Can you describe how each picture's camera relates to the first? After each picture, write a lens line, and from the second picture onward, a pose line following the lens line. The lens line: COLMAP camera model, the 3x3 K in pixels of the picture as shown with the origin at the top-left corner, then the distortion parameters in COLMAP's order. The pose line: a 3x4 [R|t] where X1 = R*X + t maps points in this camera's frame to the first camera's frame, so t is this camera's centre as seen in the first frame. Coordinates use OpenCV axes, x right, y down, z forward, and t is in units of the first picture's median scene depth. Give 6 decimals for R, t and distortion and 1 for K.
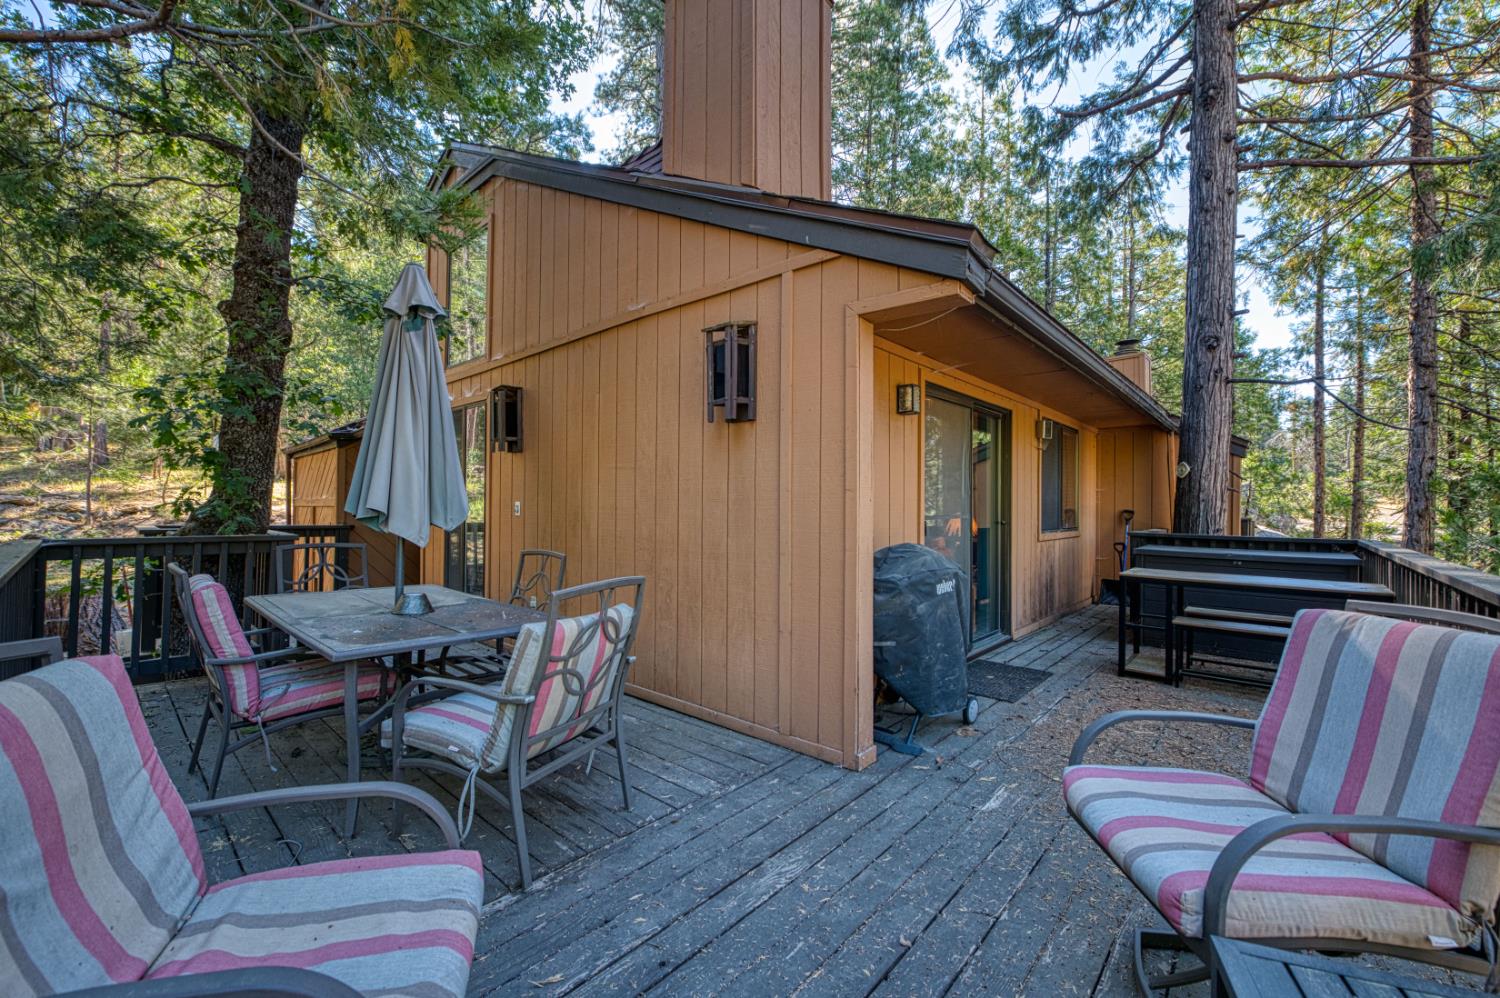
lens RADIAL K [[601.1, 0, 753.6], [0, 601.1, 501.1], [0, 0, 1]] dist [-0.015837, -0.000195]
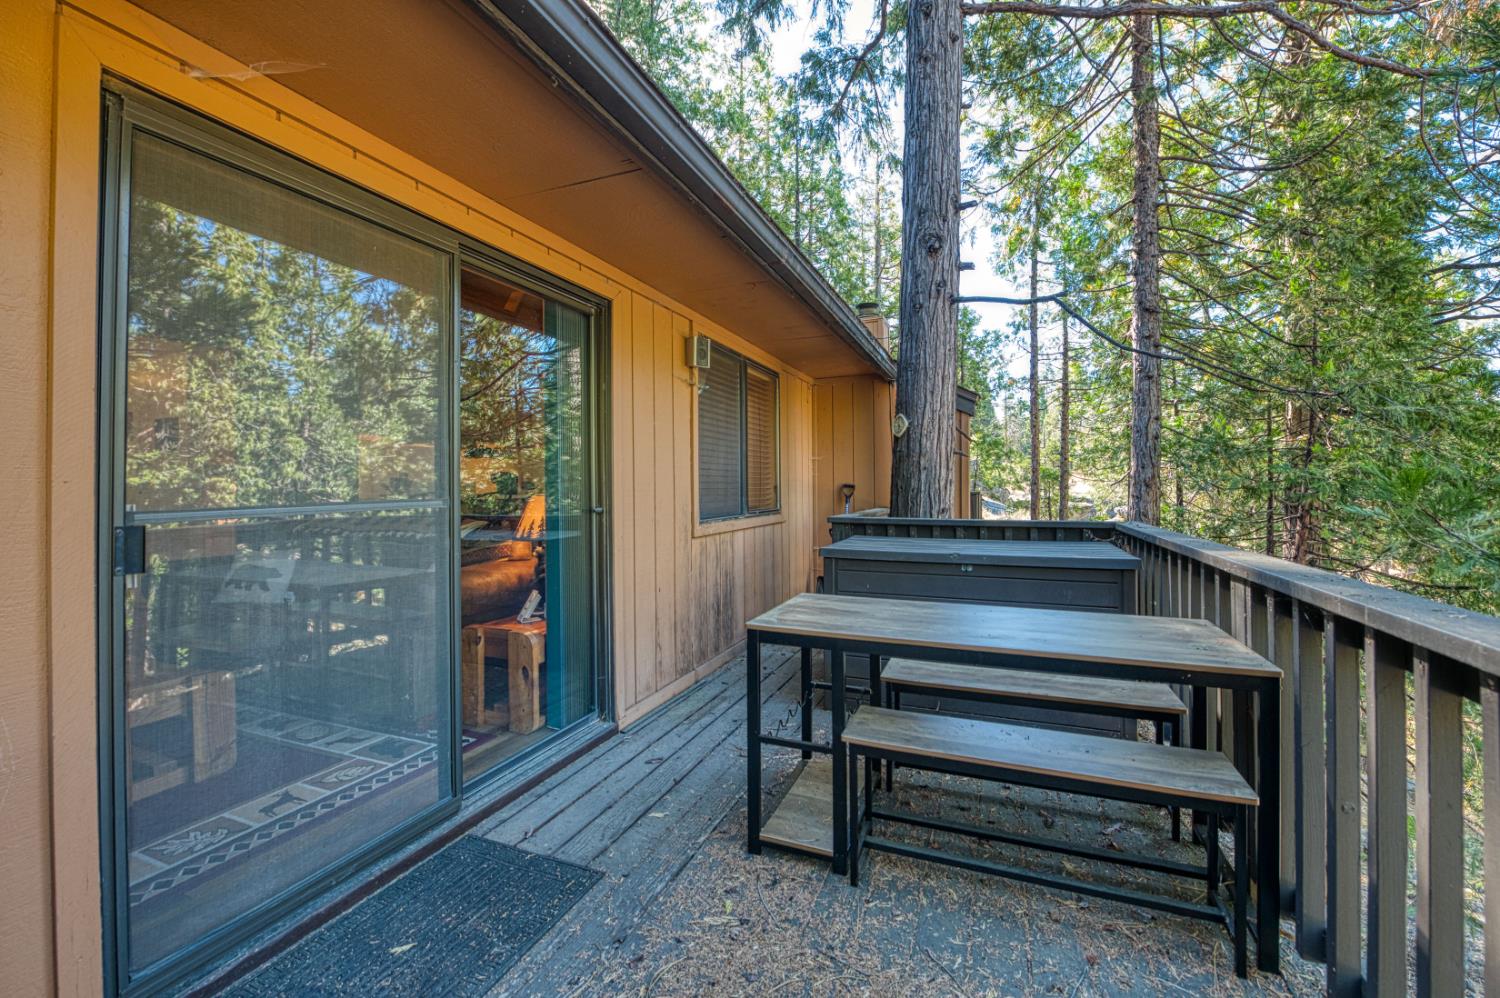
lens RADIAL K [[637.2, 0, 746.9], [0, 637.2, 476.2], [0, 0, 1]] dist [-0.001745, -0.000243]
pose [[0.939552, -0.010531, 0.342245, 0.273329], [0.012255, 0.999921, -0.002875, 0.006785], [-0.342188, 0.006896, 0.939606, 0.333542]]
